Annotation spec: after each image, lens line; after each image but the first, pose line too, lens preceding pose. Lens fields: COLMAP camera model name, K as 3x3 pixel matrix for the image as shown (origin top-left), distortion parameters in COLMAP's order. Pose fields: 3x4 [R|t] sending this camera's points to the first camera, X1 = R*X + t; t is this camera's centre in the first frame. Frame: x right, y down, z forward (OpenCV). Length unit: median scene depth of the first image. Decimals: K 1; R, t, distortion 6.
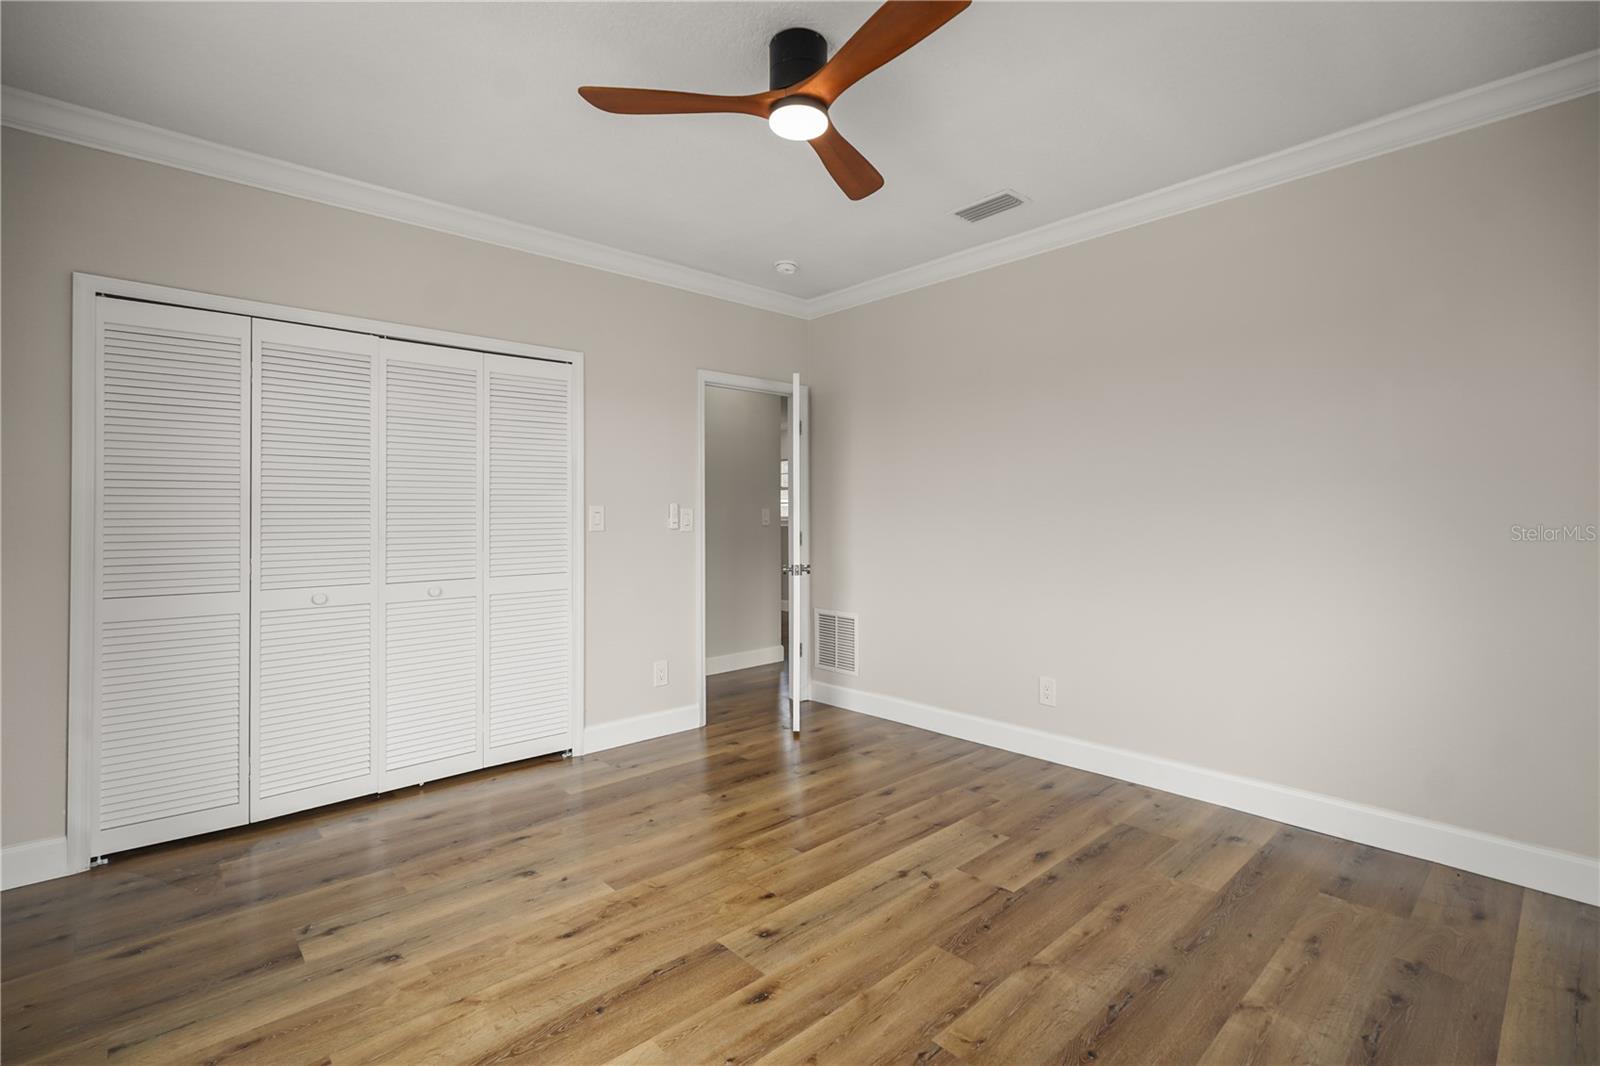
lens RADIAL K [[708.4, 0, 799.5], [0, 708.4, 516.7], [0, 0, 1]] dist [-0.000162, -0.000069]
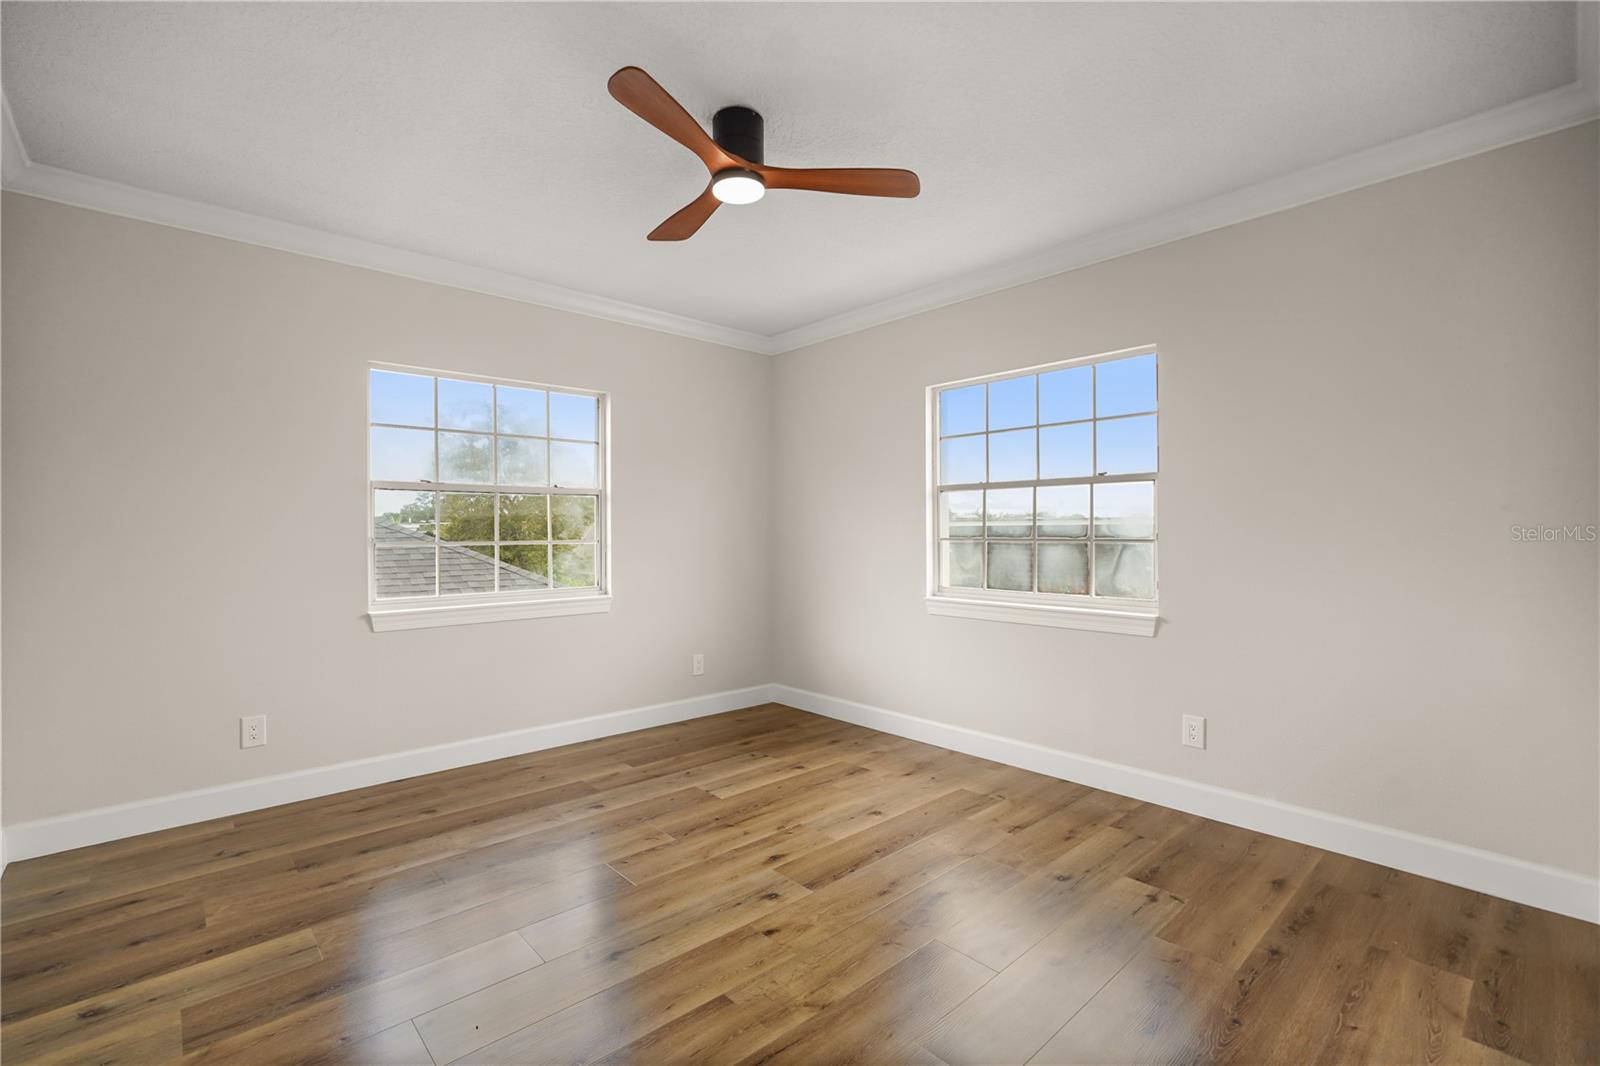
lens RADIAL K [[708.4, 0, 803.1], [0, 708.4, 531.9], [0, 0, 1]] dist [-0.000162, -0.000069]
pose [[-0.999969, 0.006224, -0.004905, -0.097556], [0.006234, 0.999979, -0.001865, -0.008628], [0.004893, -0.001896, -0.999986, 2.197111]]
